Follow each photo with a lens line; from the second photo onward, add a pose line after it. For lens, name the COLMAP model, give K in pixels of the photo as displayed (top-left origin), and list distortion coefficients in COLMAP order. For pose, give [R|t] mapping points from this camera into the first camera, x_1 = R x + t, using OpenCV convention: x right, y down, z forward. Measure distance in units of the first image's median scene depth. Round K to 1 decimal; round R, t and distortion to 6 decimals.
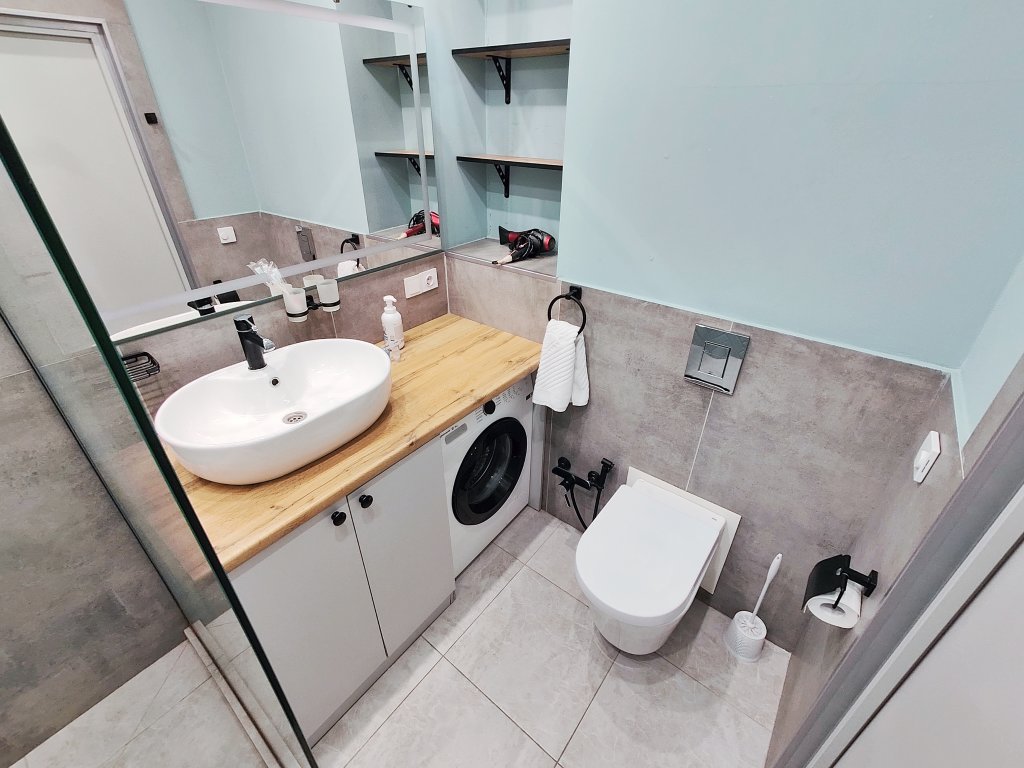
lens RADIAL K [[448.6, 0, 510.2], [0, 448.6, 377.0], [0, 0, 1]] dist [-0.000077, -0.000668]
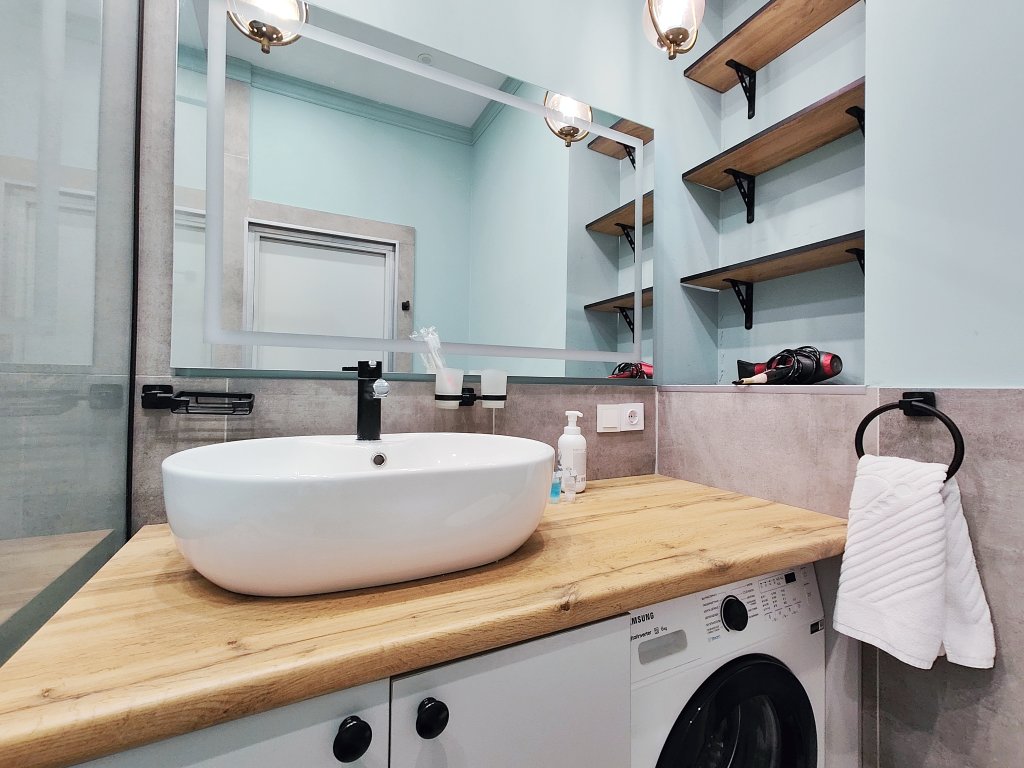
lens RADIAL K [[447.8, 0, 510.8], [0, 447.8, 383.8], [0, 0, 1]] dist [0.004634, -0.000143]
pose [[0.906584, 0.000814, -0.422024, -0.058533], [-0.221036, 0.852784, -0.473183, 0.132376], [0.359510, 0.522263, 0.773301, 0.374815]]
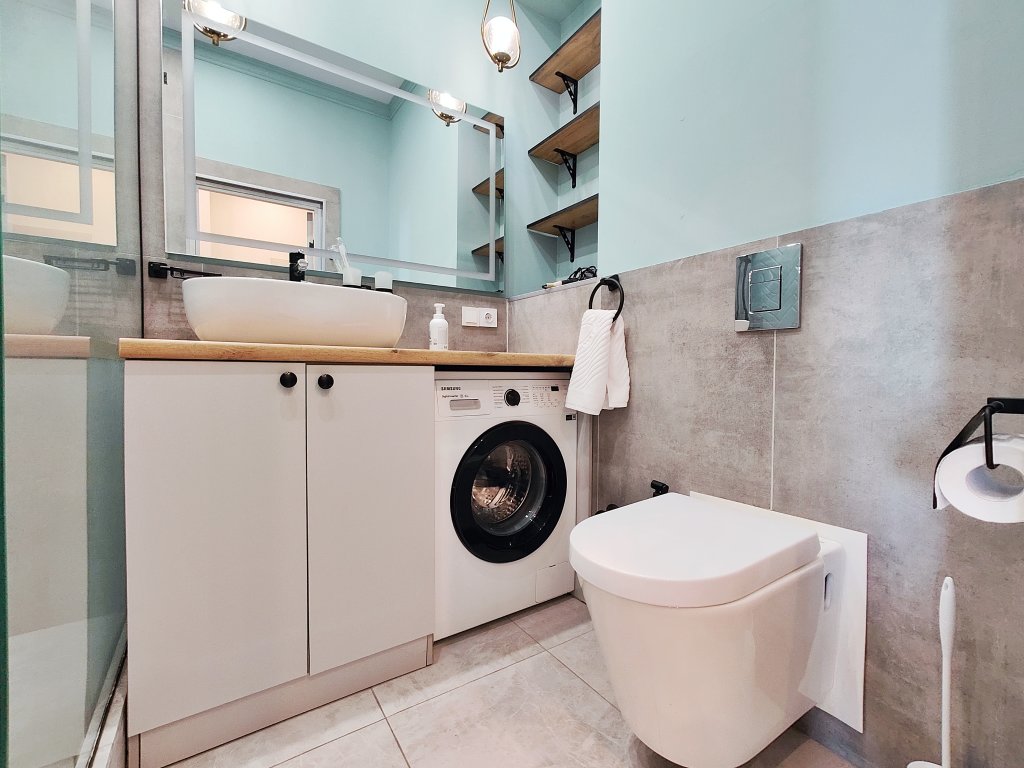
lens RADIAL K [[447.8, 0, 510.8], [0, 447.8, 383.8], [0, 0, 1]] dist [0.004634, -0.000143]
pose [[0.951417, 0.008554, -0.307785, 0.211690], [-0.157446, 0.872558, -0.462442, 0.432178], [0.264605, 0.488435, 0.831514, 0.231651]]
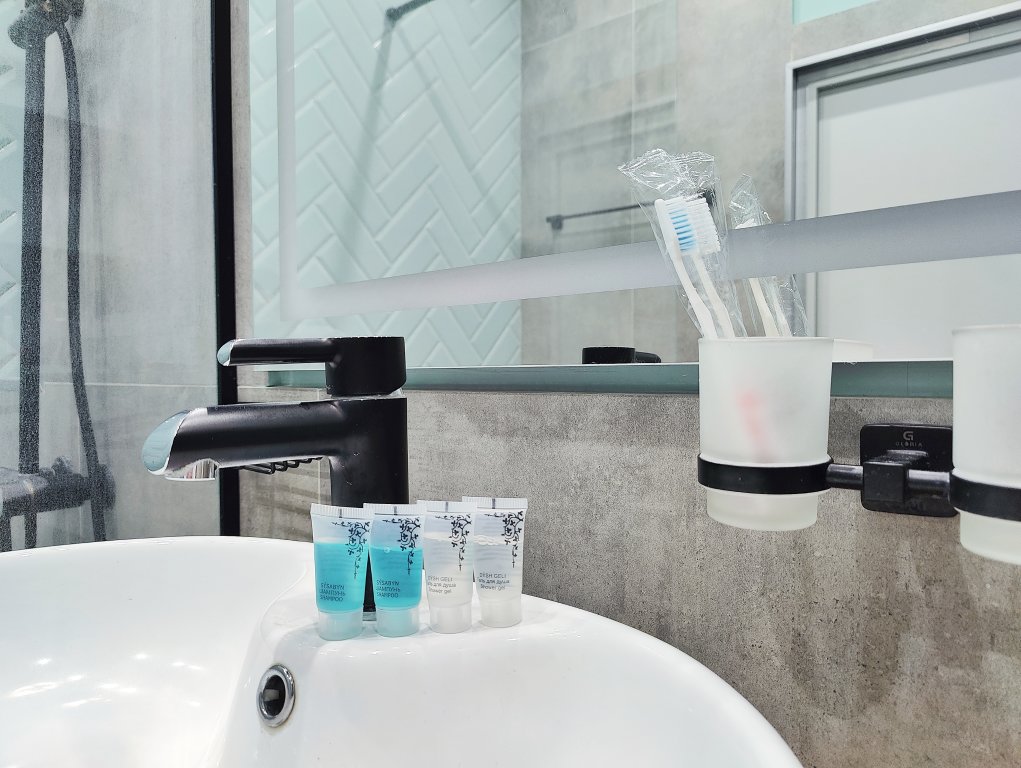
lens RADIAL K [[718.2, 0, 515.1], [0, 718.2, 383.3], [0, 0, 1]] dist [0.030419, -0.049319]
pose [[-0.029782, 0.010934, -0.999497, -0.179876], [-0.504499, 0.863065, 0.024474, -0.110553], [0.862898, 0.504974, -0.020188, 0.750899]]
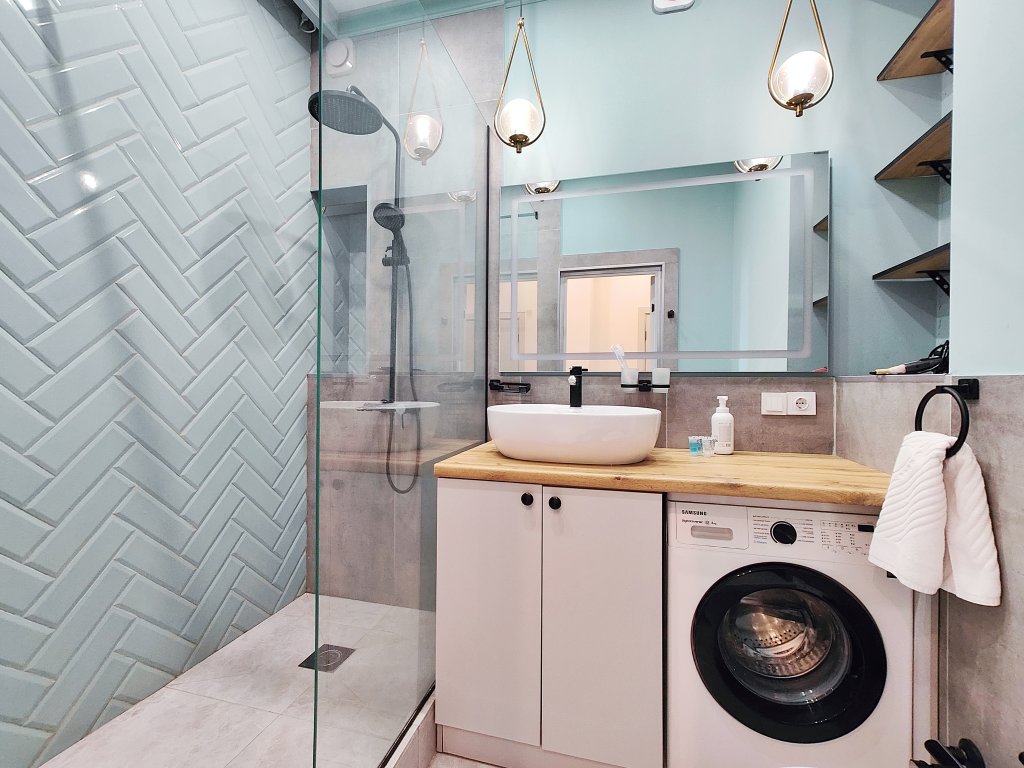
lens RADIAL K [[447.8, 0, 510.8], [0, 447.8, 383.8], [0, 0, 1]] dist [0.004634, -0.000143]
pose [[0.399102, 0.001739, -0.916905, 0.414548], [-0.470164, 0.858912, -0.203019, 0.202037], [0.787187, 0.512121, 0.343611, 0.270914]]
